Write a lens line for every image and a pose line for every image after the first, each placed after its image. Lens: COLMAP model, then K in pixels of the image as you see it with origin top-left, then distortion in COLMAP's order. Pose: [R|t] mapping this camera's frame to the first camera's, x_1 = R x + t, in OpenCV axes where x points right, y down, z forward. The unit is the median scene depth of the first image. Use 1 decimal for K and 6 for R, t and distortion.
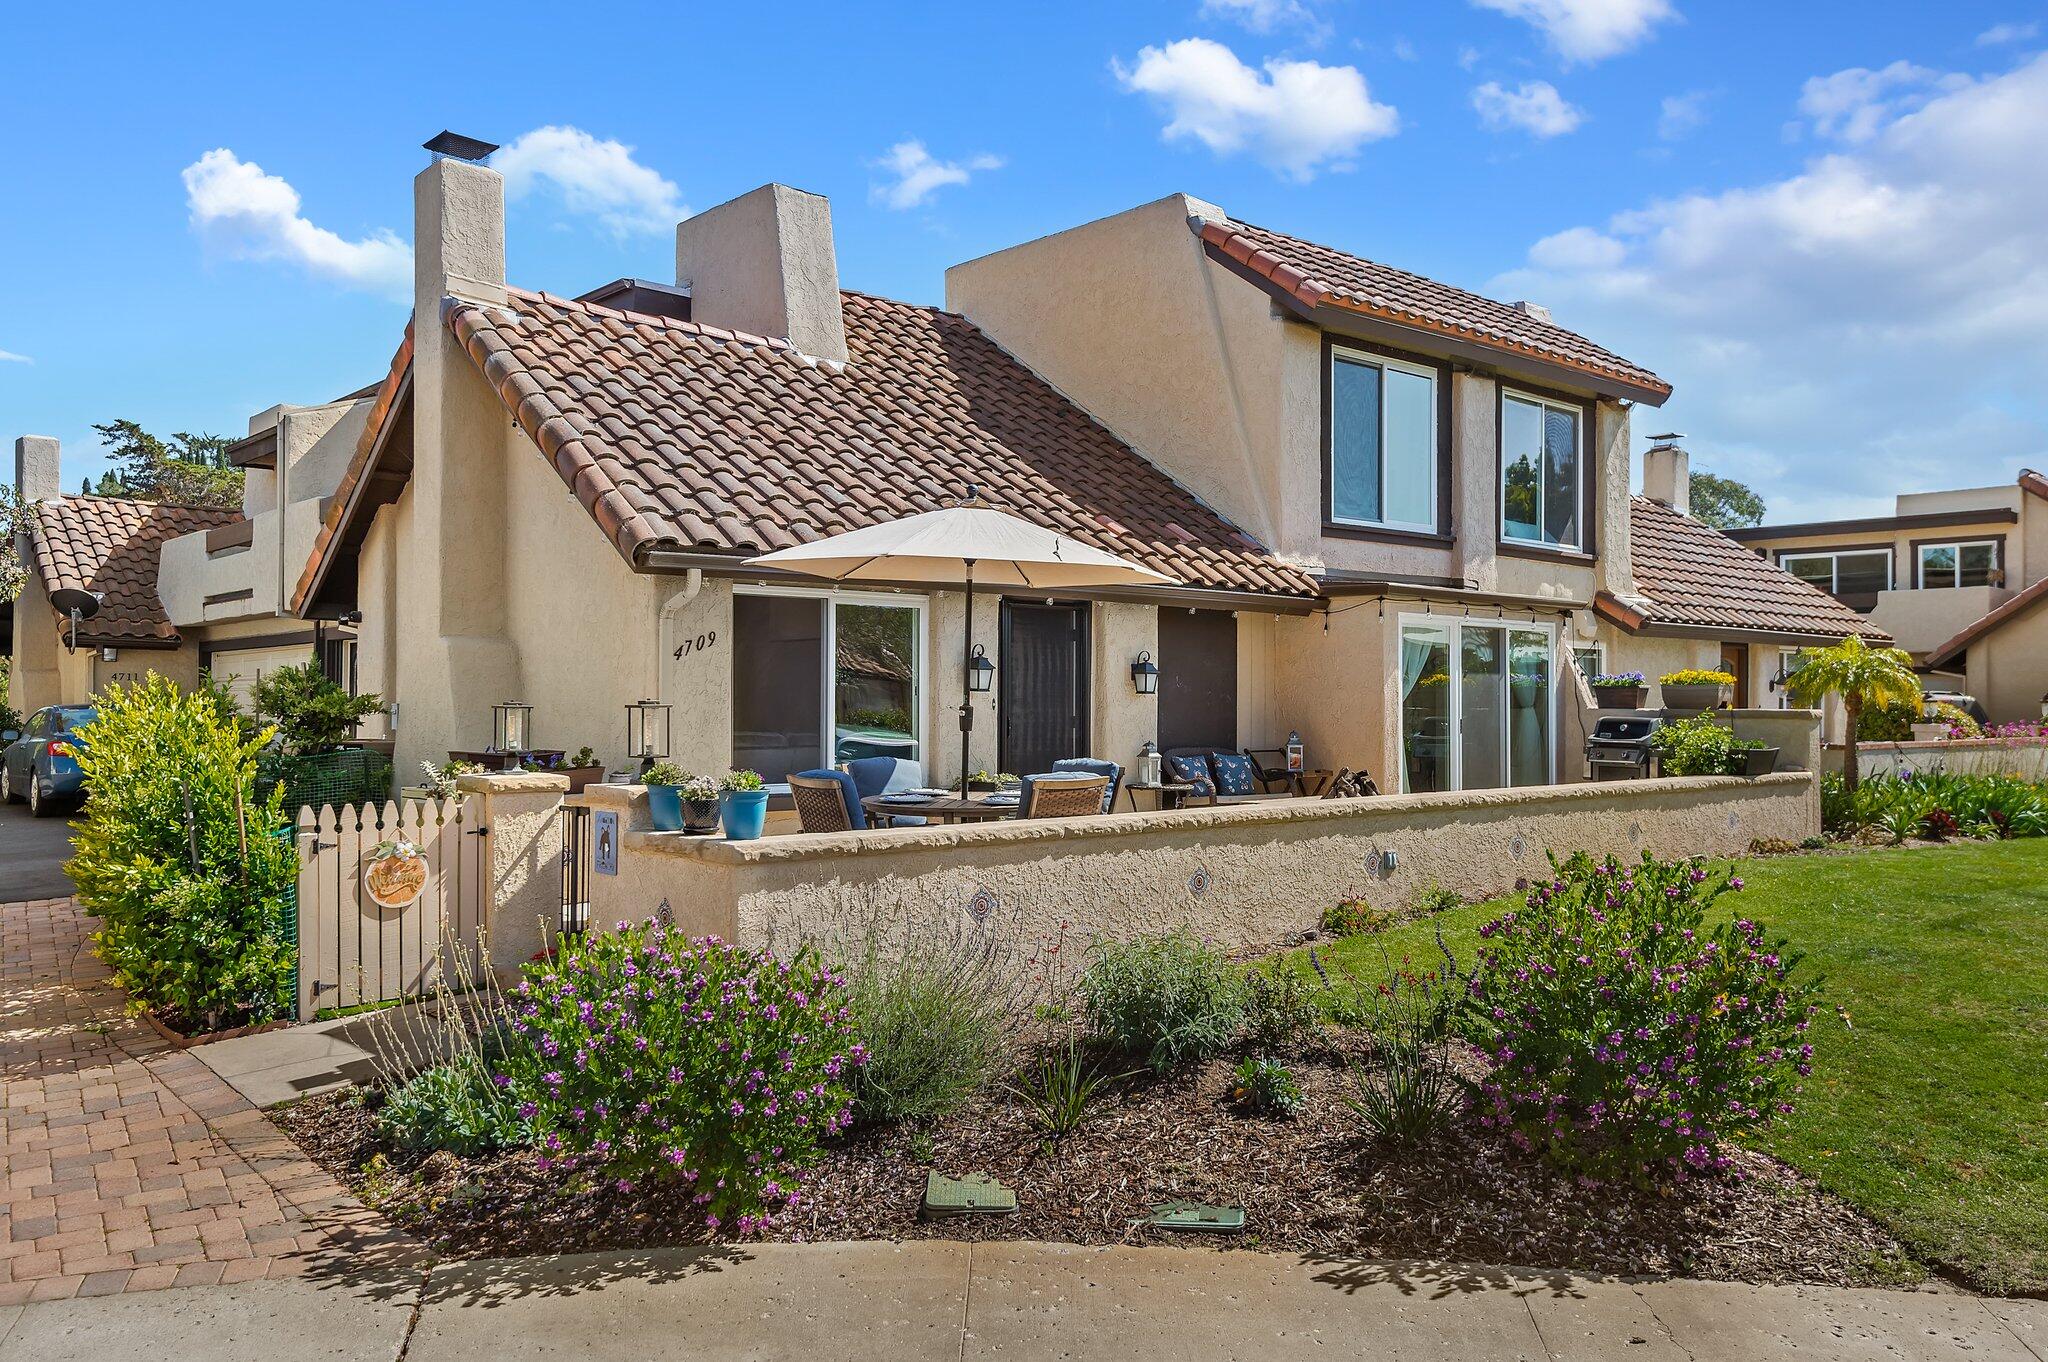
lens RADIAL K [[1487.9, 0, 1026.7], [0, 1487.9, 661.3], [0, 0, 1]] dist [-0.006984, -0.009655]
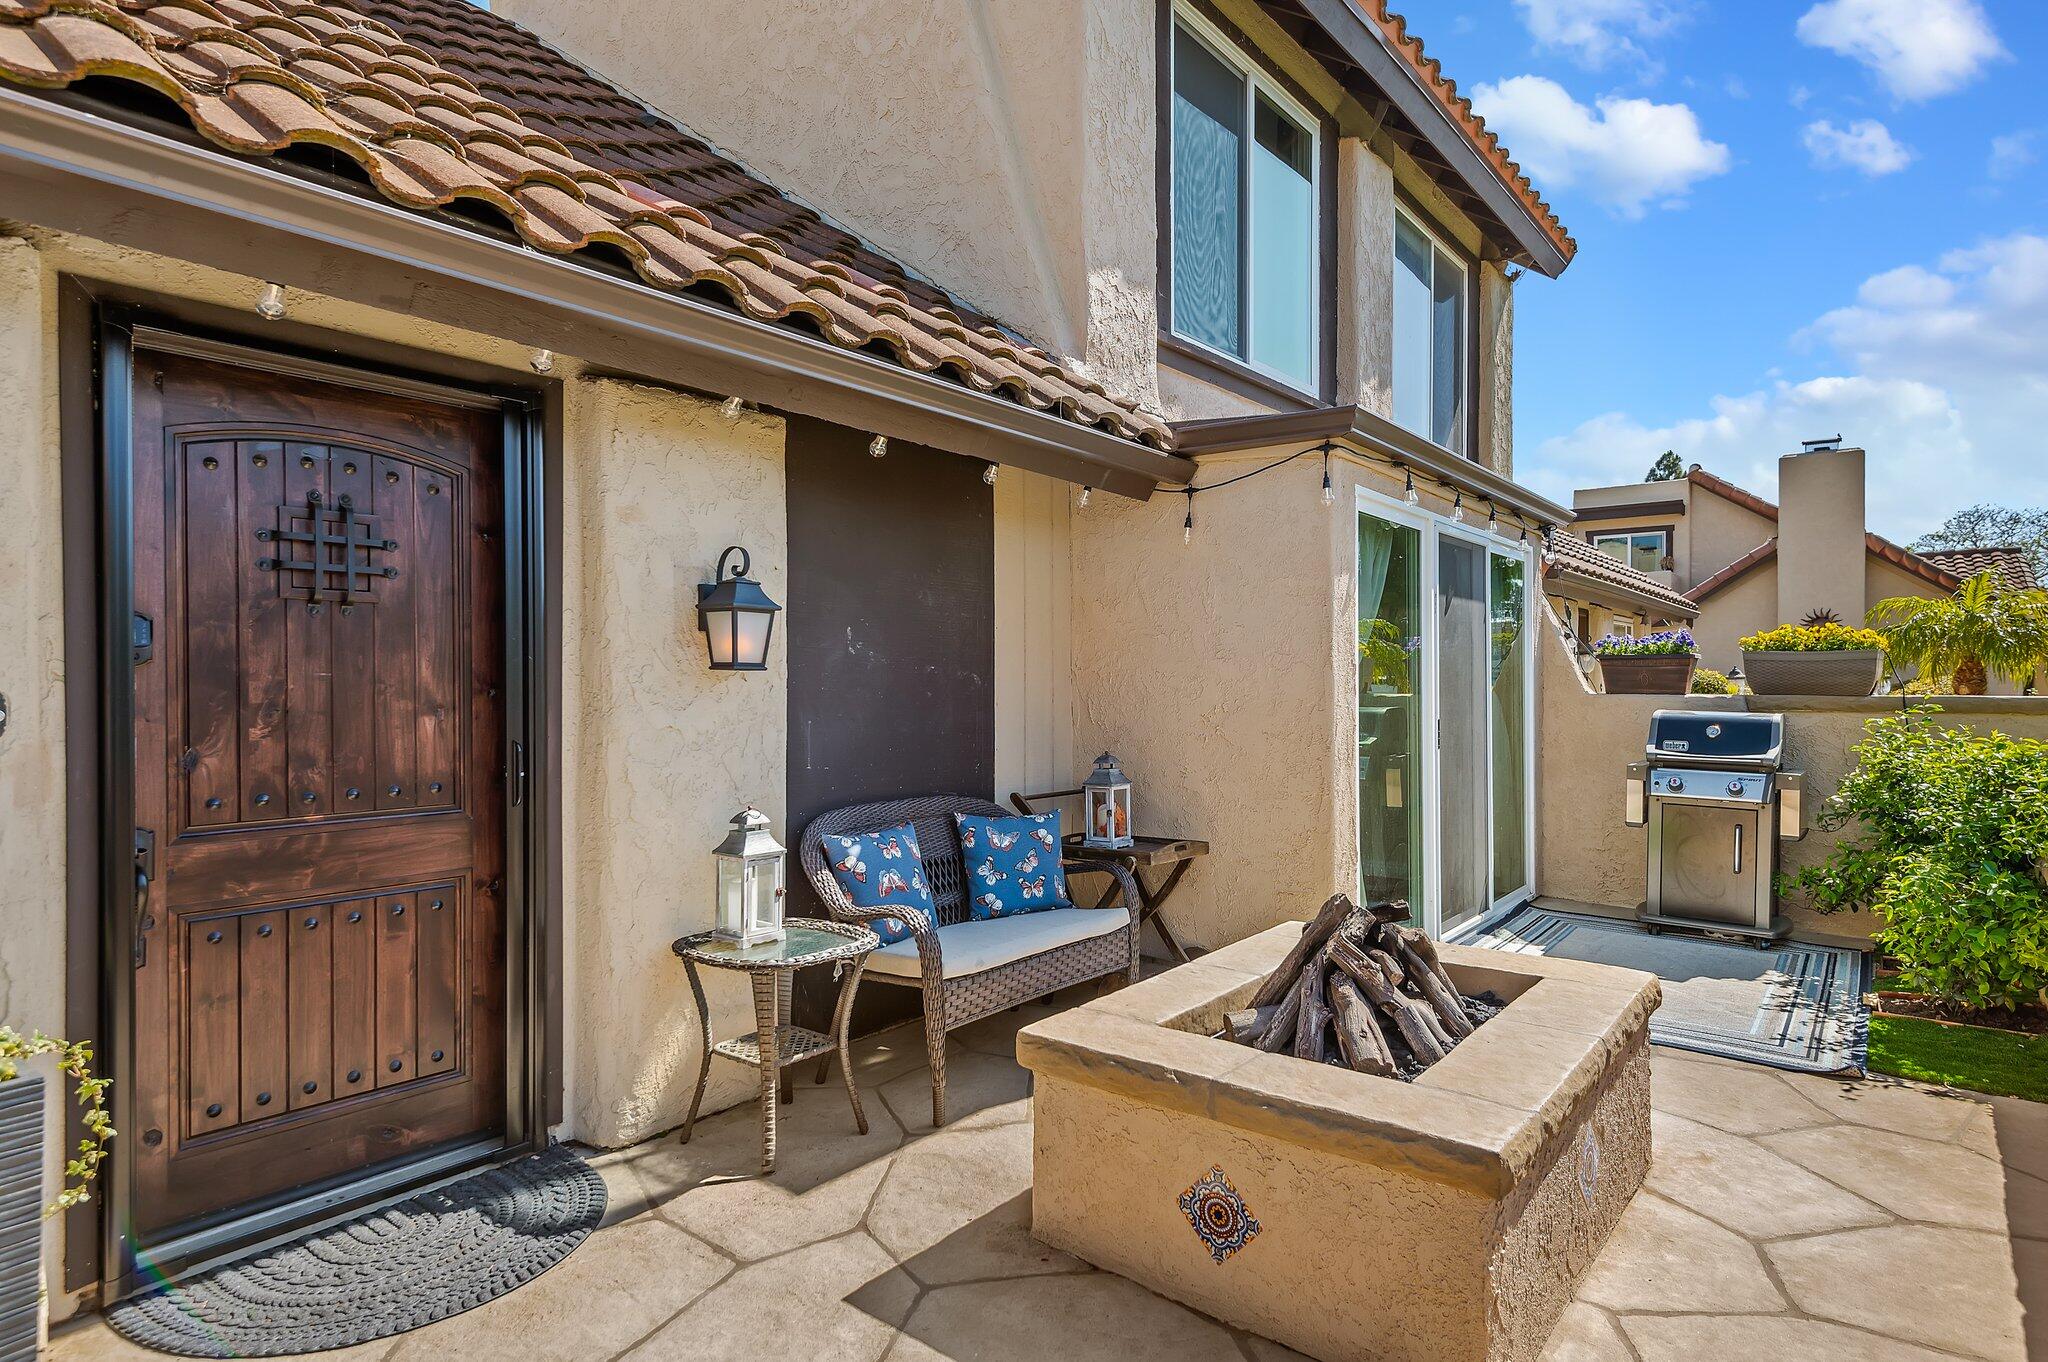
lens RADIAL K [[1149.1, 0, 1028.5], [0, 1149.1, 669.7], [0, 0, 1]] dist [0.023019, -0.003972]
pose [[0.982467, -0.006155, 0.186335, 0.092052], [0.003227, 0.999867, 0.016010, 0.016871], [-0.186408, -0.015128, 0.982356, 0.694496]]
